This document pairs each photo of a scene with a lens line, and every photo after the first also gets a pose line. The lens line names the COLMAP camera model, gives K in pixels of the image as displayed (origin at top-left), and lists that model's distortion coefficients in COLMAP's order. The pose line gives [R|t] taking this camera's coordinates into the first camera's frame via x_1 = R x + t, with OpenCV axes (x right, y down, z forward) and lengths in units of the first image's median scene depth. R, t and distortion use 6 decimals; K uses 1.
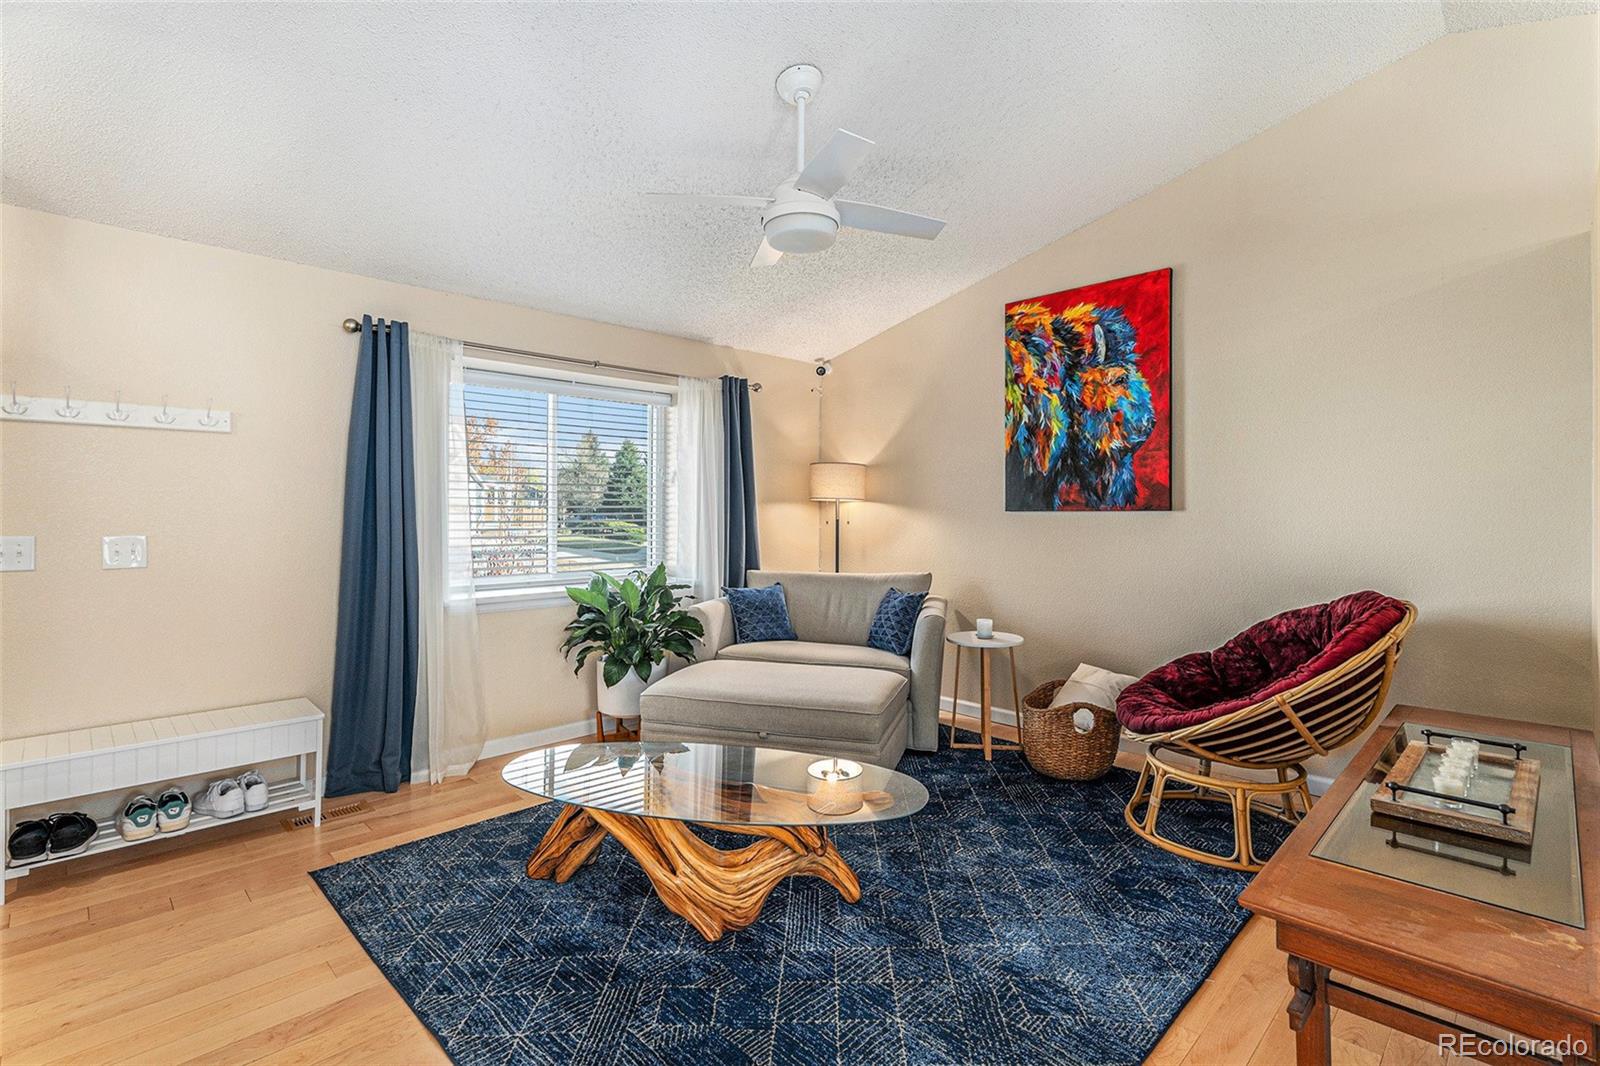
lens RADIAL K [[746.8, 0, 805.6], [0, 746.8, 519.6], [0, 0, 1]] dist [0.007239, -0.000539]
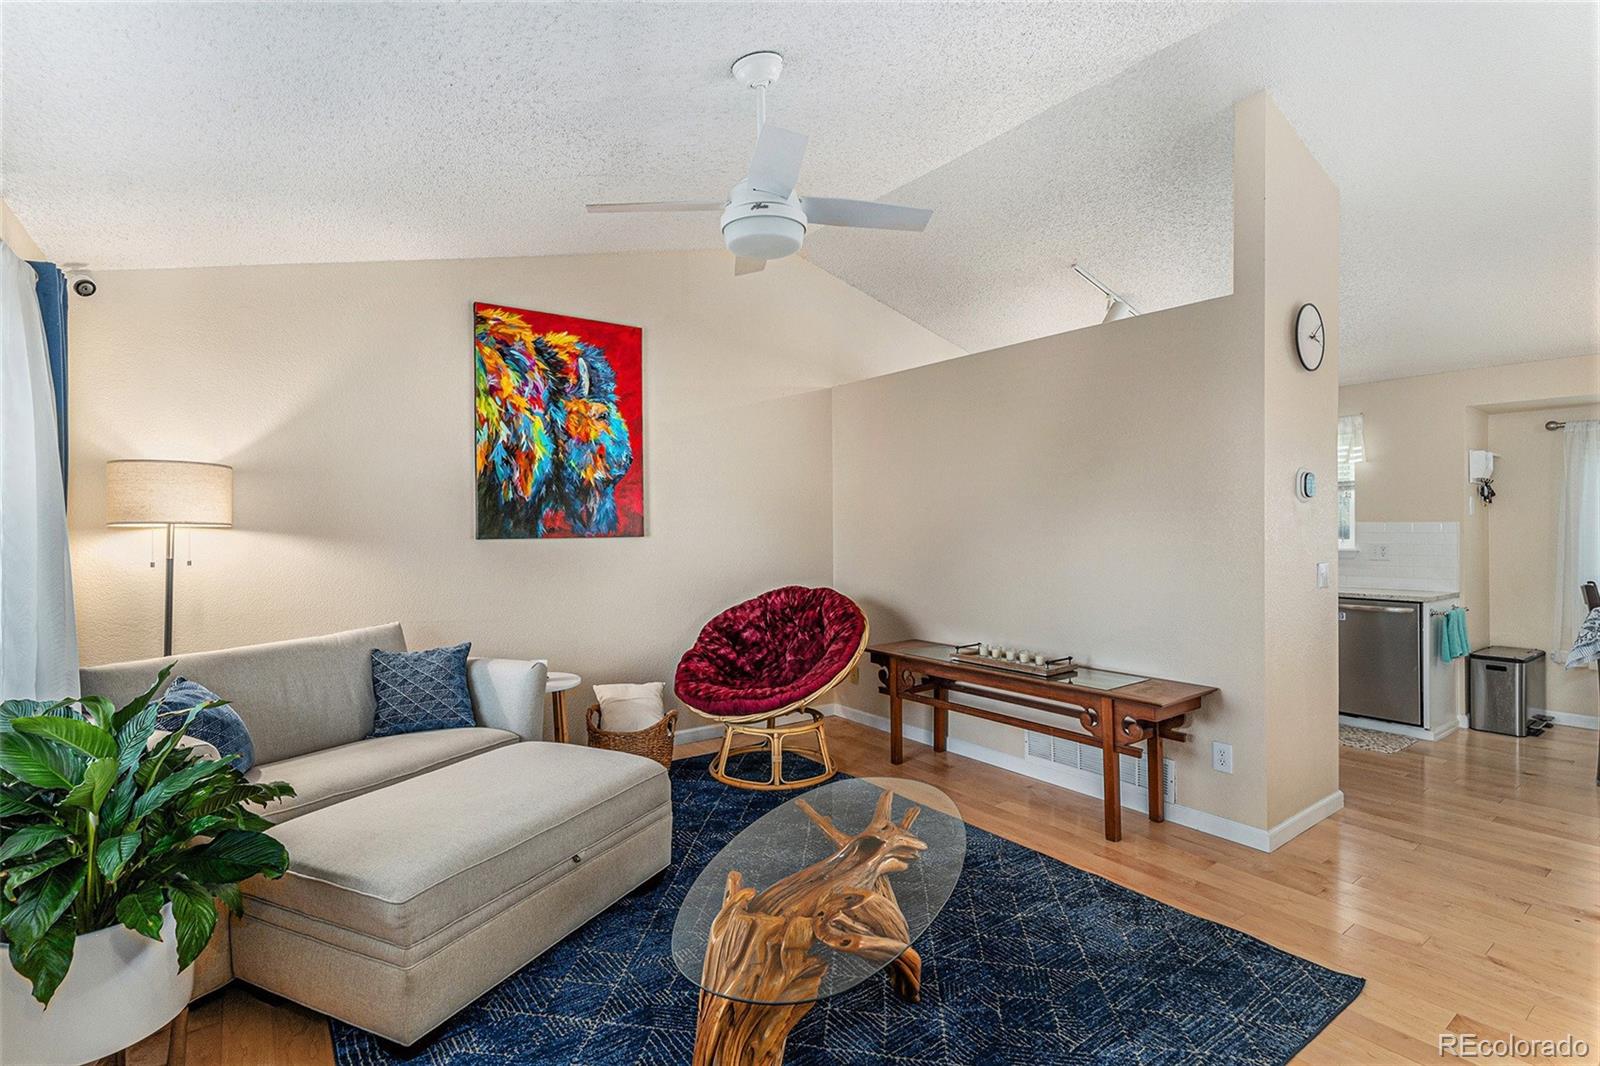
lens RADIAL K [[746.8, 0, 805.6], [0, 746.8, 532.8], [0, 0, 1]] dist [0.007239, -0.000539]
pose [[0.160057, -0.005956, 0.987090, -0.567202], [0.023040, 0.999732, 0.002296, -0.013384], [-0.986839, 0.022375, 0.160151, 0.517375]]
